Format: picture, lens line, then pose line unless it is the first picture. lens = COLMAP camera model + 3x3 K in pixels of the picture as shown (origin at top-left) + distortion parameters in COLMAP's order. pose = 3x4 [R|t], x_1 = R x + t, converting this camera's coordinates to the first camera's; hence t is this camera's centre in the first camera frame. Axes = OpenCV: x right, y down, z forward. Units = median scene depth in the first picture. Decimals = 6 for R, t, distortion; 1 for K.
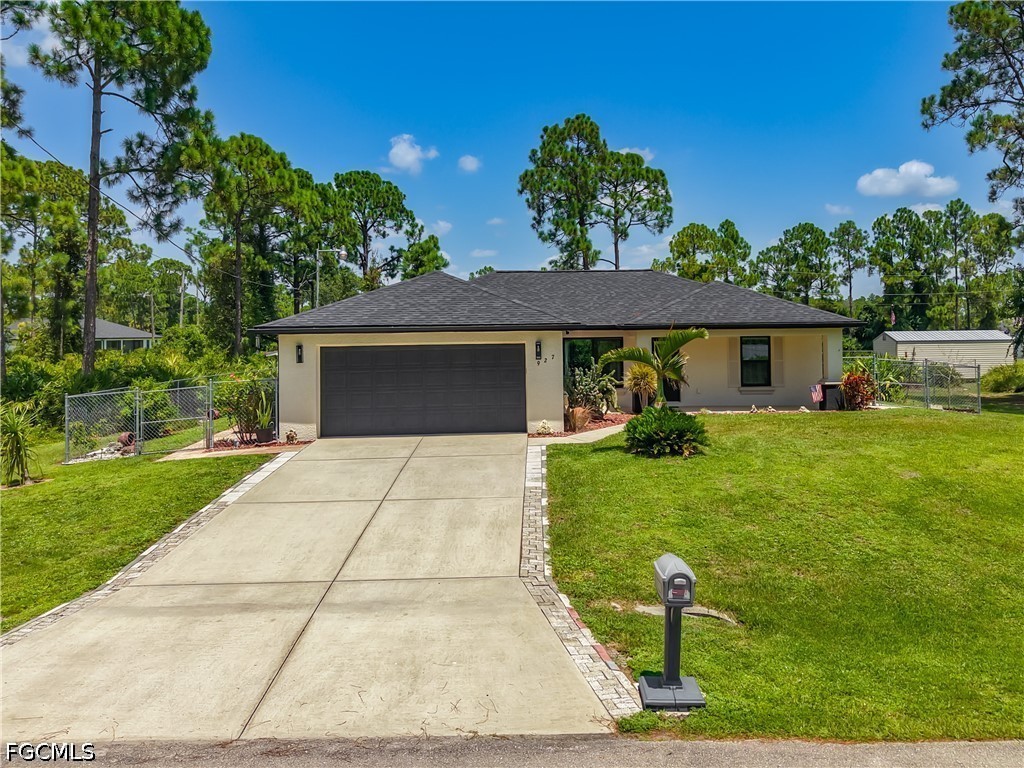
lens RADIAL K [[859.8, 0, 537.9], [0, 859.8, 323.2], [0, 0, 1]] dist [0.003772, 0.001644]
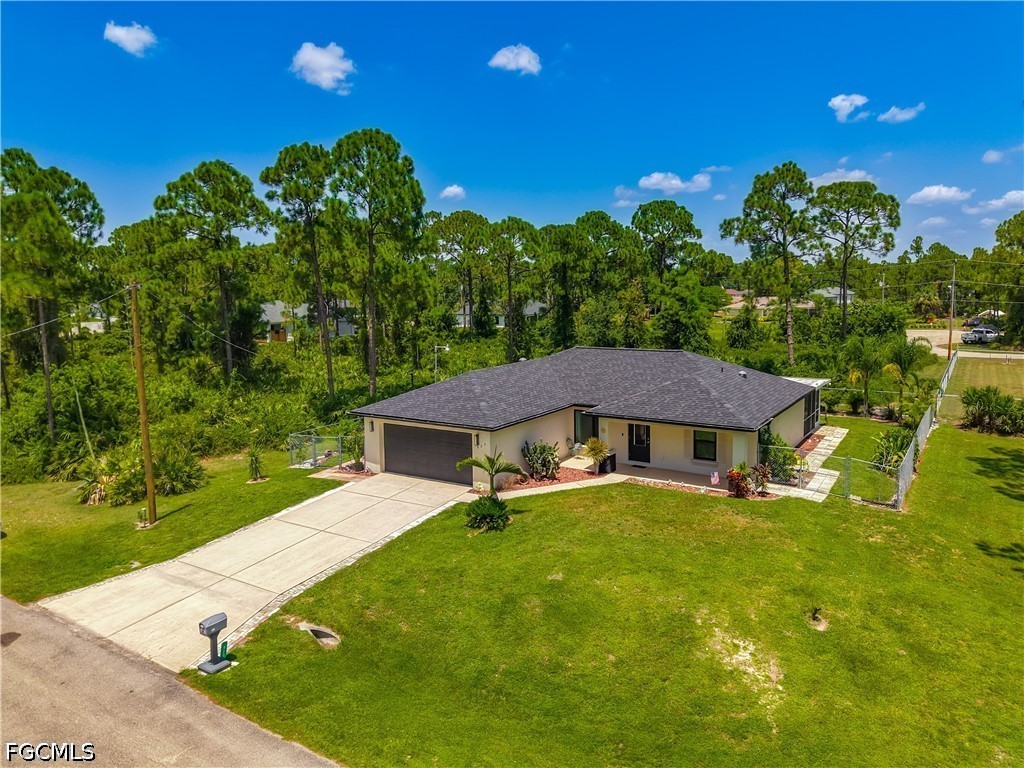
lens RADIAL K [[712.2, 0, 511.7], [0, 712.2, 356.3], [0, 0, 1]] dist [-0.002690, 0.004705]
pose [[0.833587, 0.057735, -0.549363, 0.782334], [0.010567, 0.992674, 0.120359, -0.286837], [0.552288, -0.106135, 0.826870, -0.069998]]
